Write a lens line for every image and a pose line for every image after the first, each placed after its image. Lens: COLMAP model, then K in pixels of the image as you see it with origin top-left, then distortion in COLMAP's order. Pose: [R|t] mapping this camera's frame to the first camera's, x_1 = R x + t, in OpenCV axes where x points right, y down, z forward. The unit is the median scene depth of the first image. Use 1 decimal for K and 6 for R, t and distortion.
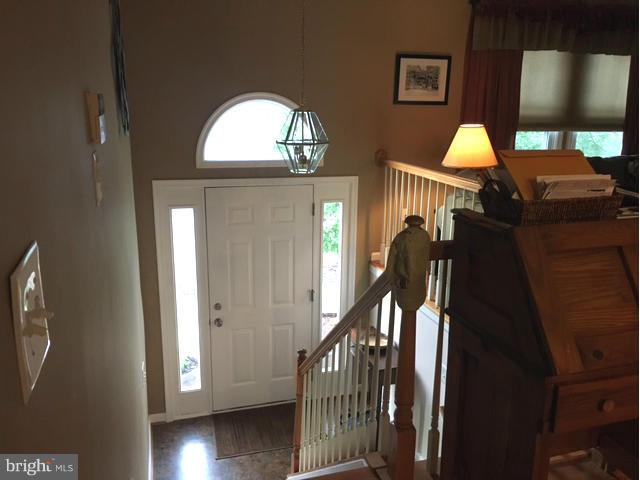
lens RADIAL K [[549.9, 0, 319.5], [0, 549.9, 241.9], [0, 0, 1]] dist [0.040435, -0.043189]
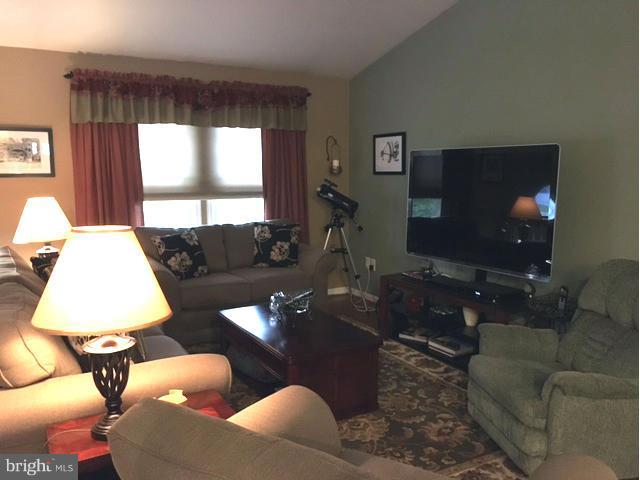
lens RADIAL K [[549.9, 0, 318.3], [0, 549.9, 241.0], [0, 0, 1]] dist [0.040435, -0.043189]
pose [[0.979496, -0.040473, 0.197354, 0.491355], [0.061681, 0.992816, -0.102526, -0.006799], [-0.191787, 0.112597, 0.974956, -0.029934]]
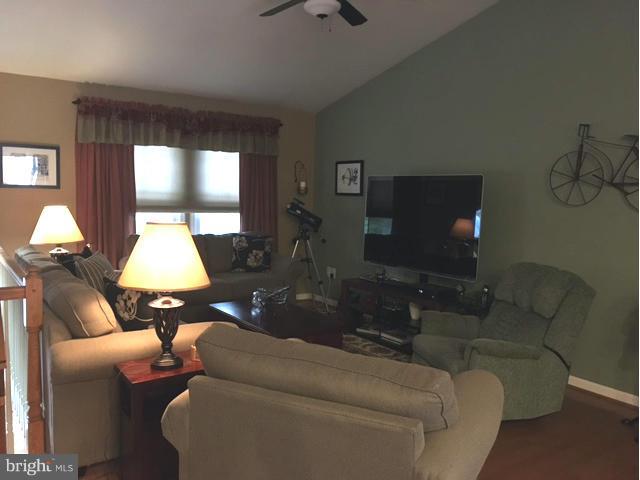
lens RADIAL K [[549.9, 0, 319.3], [0, 549.9, 238.2], [0, 0, 1]] dist [0.040435, -0.043189]
pose [[0.958058, -0.010419, 0.286386, 0.413394], [0.053228, 0.988419, -0.142109, 0.036759], [-0.281589, 0.151392, 0.947517, -0.190553]]
